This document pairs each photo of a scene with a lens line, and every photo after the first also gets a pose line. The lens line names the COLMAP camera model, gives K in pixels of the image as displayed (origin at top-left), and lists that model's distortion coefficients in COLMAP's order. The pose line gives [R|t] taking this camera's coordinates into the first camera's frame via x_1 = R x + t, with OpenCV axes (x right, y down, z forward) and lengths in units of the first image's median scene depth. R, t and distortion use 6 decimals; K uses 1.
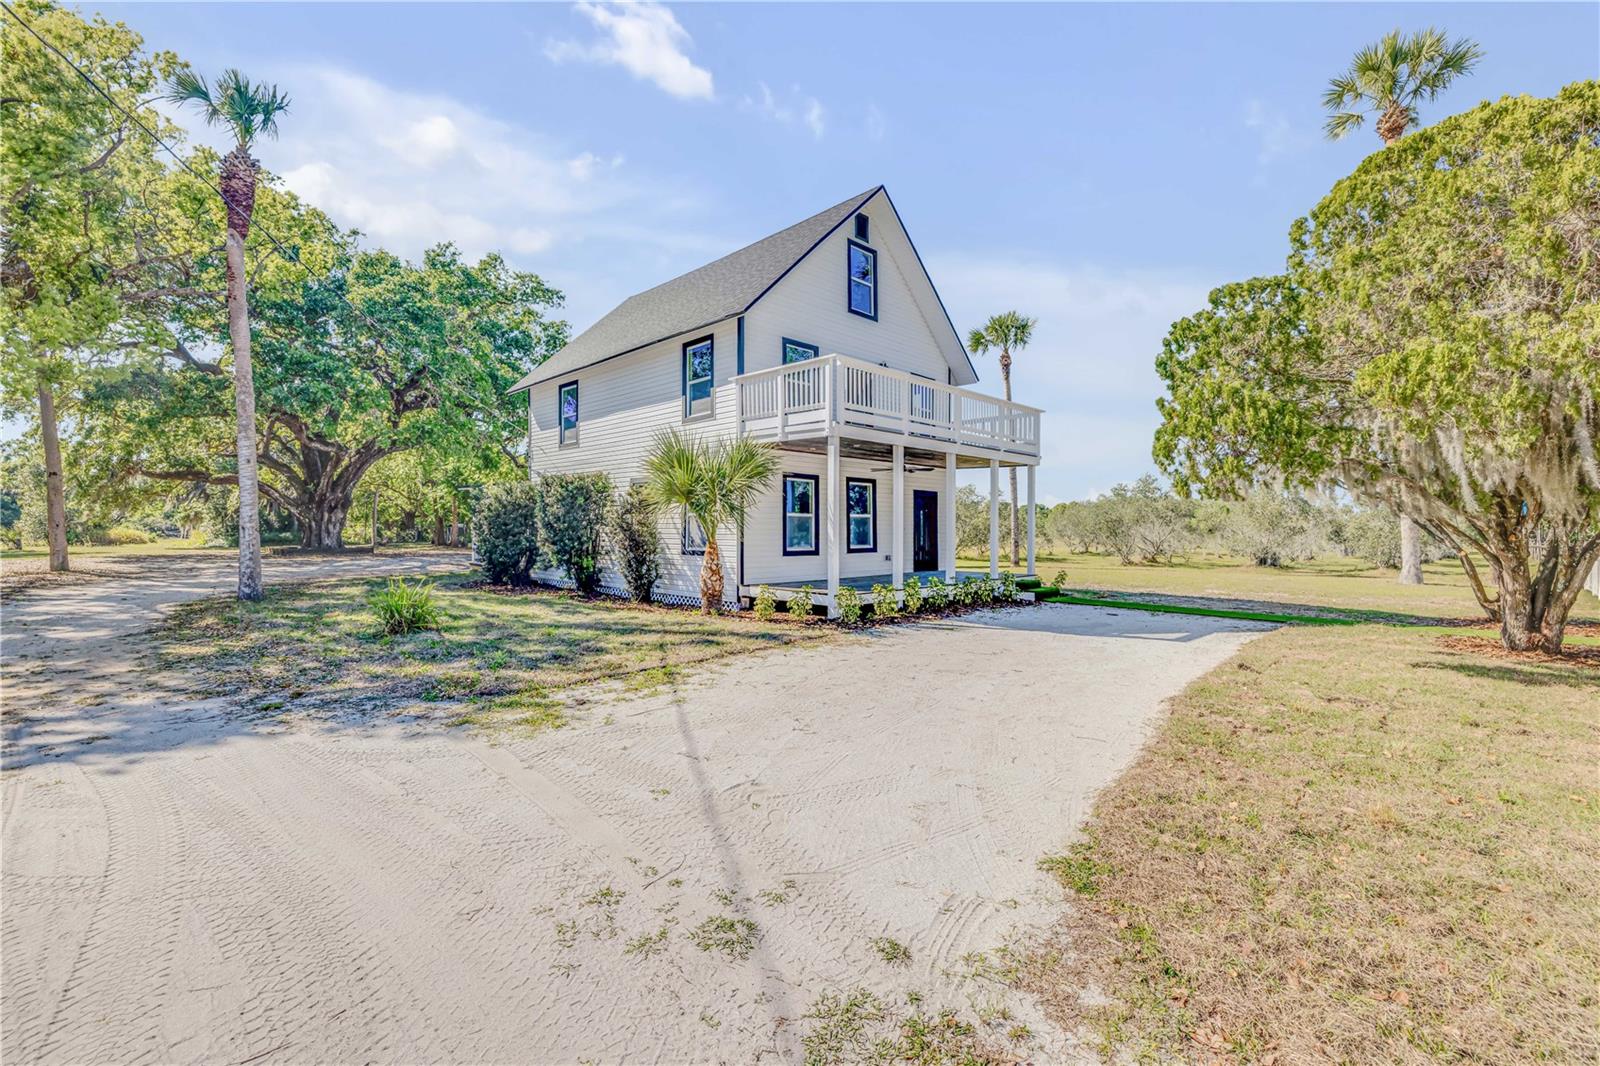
lens RADIAL K [[676.1, 0, 794.6], [0, 676.1, 525.2], [0, 0, 1]] dist [-0.001591, 0.000319]
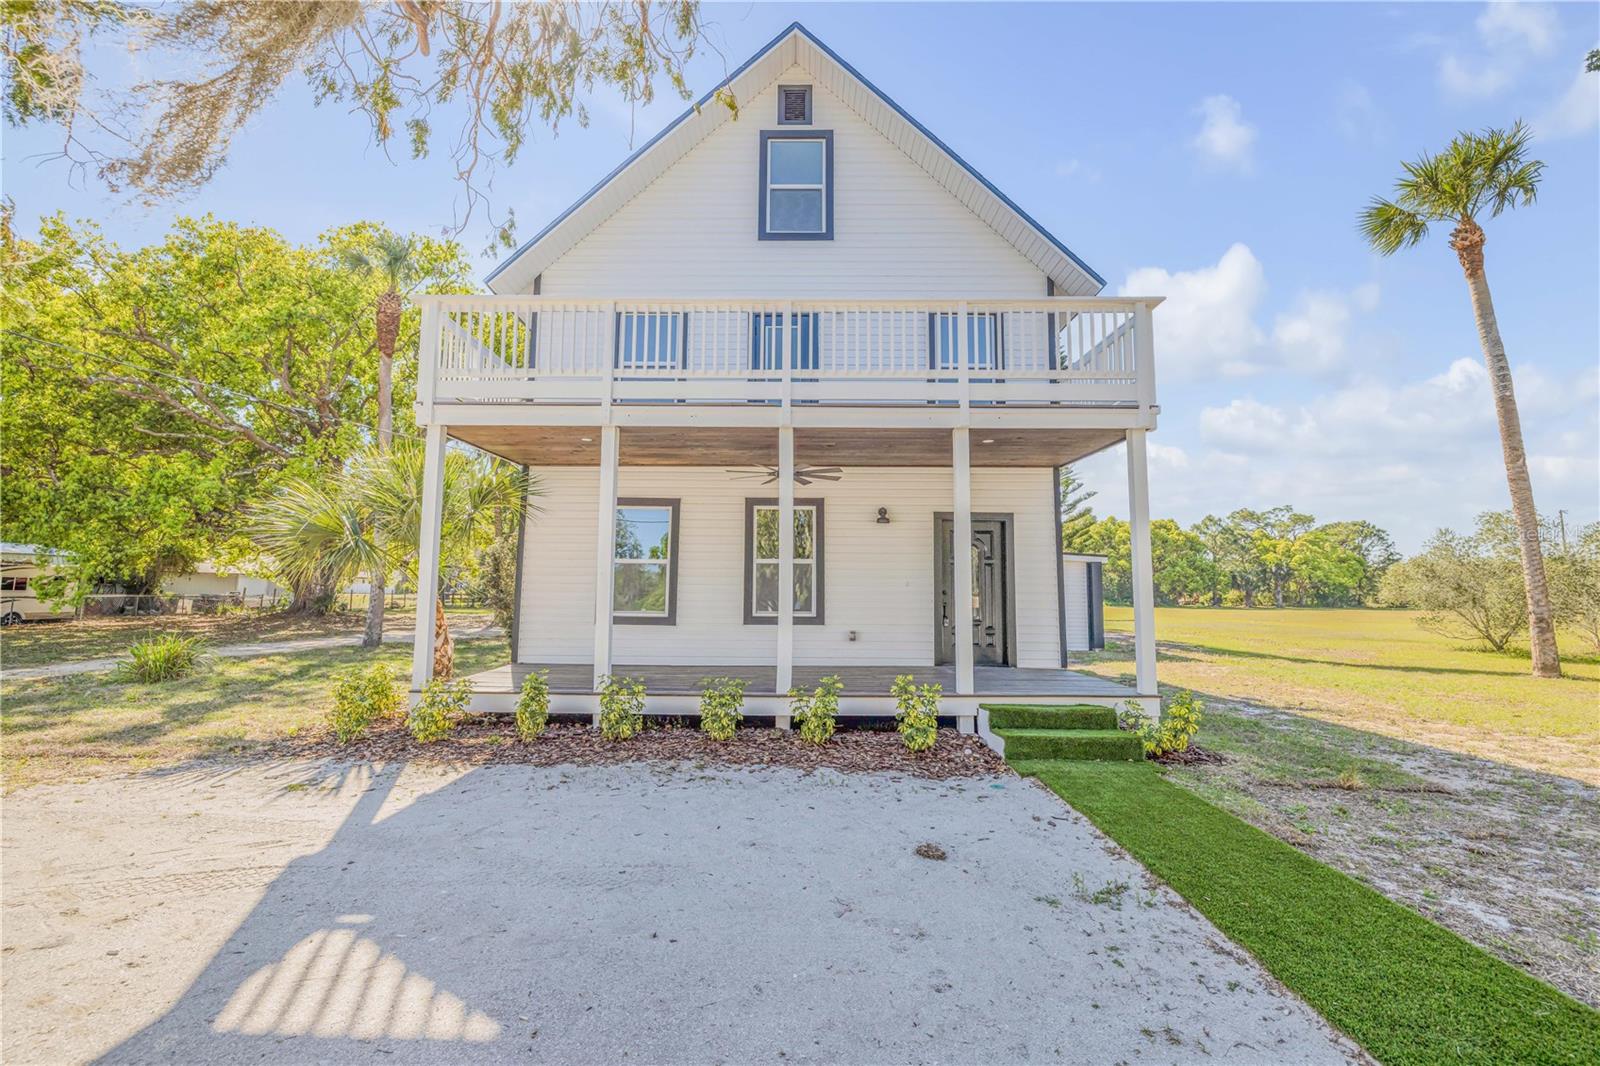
lens RADIAL K [[679.9, 0, 795.0], [0, 679.9, 525.4], [0, 0, 1]] dist [-0.000559, 0.000184]
pose [[0.706845, -0.067503, -0.704140, 0.448391], [-0.001400, 0.995301, -0.096820, 0.010374], [0.707367, 0.069423, 0.703429, 0.499982]]
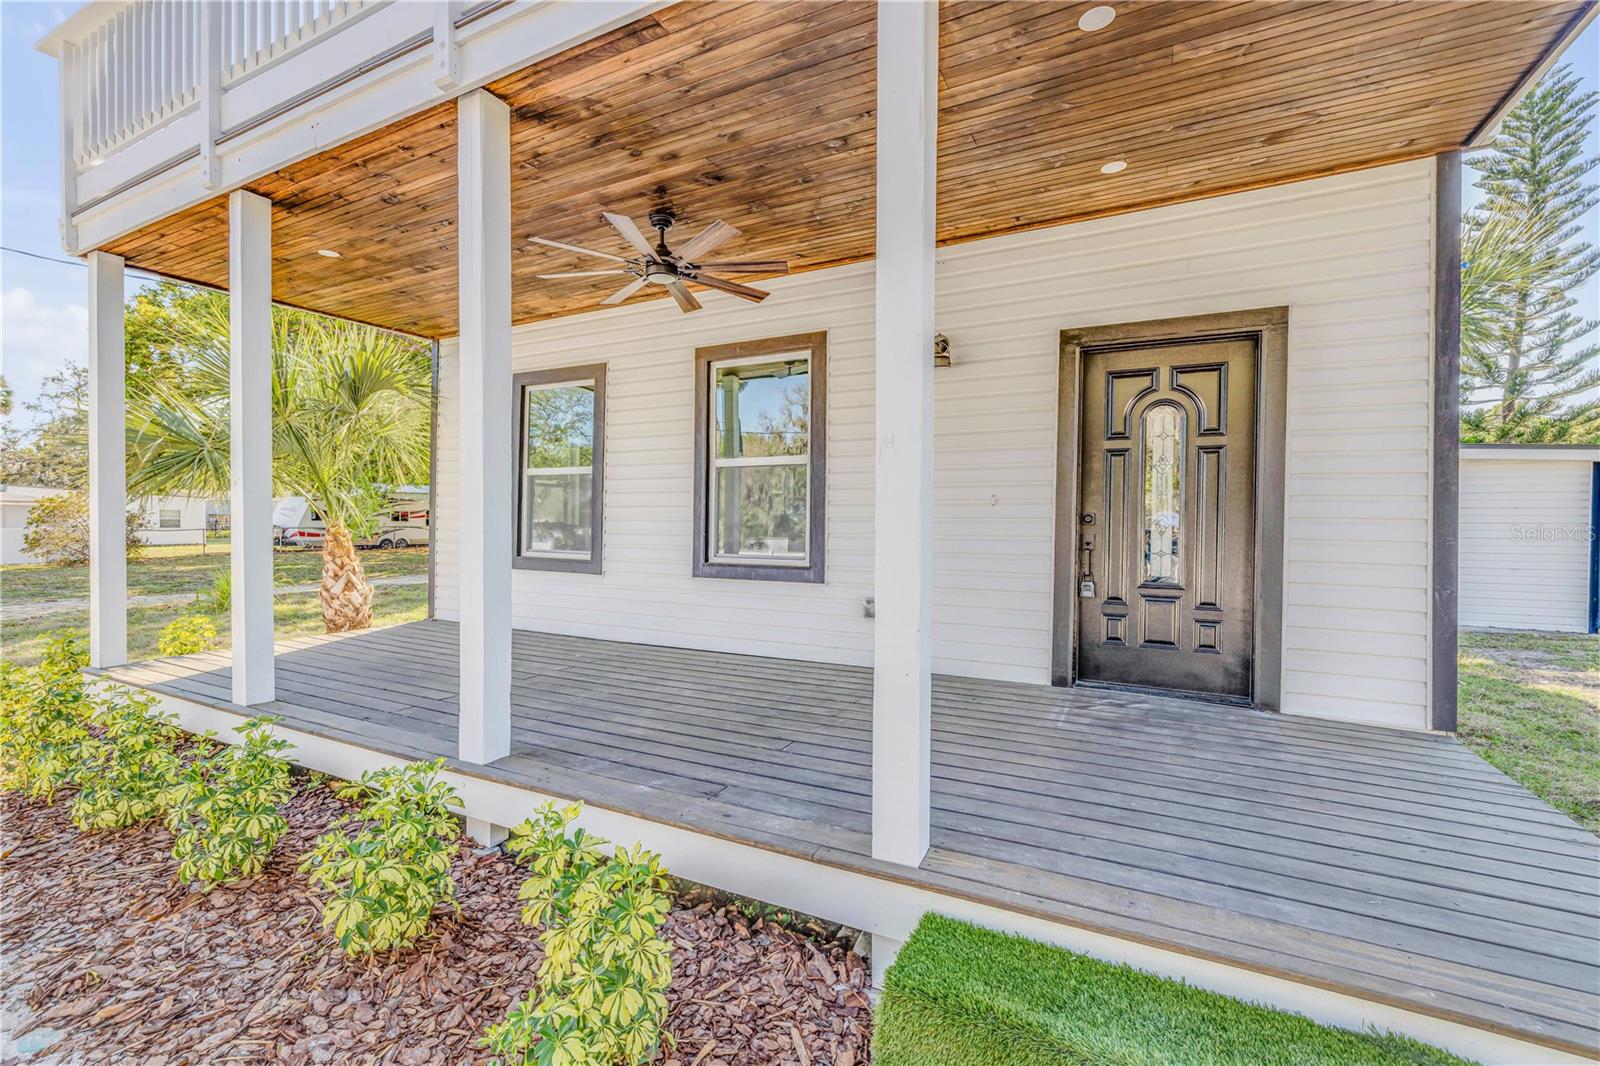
lens RADIAL K [[687.4, 0, 788.5], [0, 687.4, 527.9], [0, 0, 1]] dist [-0.000878, 0.000160]
pose [[0.306681, 0.008287, -0.951776, 0.346554], [-0.000409, 0.999963, 0.008575, 0.012048], [0.951812, -0.002240, 0.306673, 0.780860]]
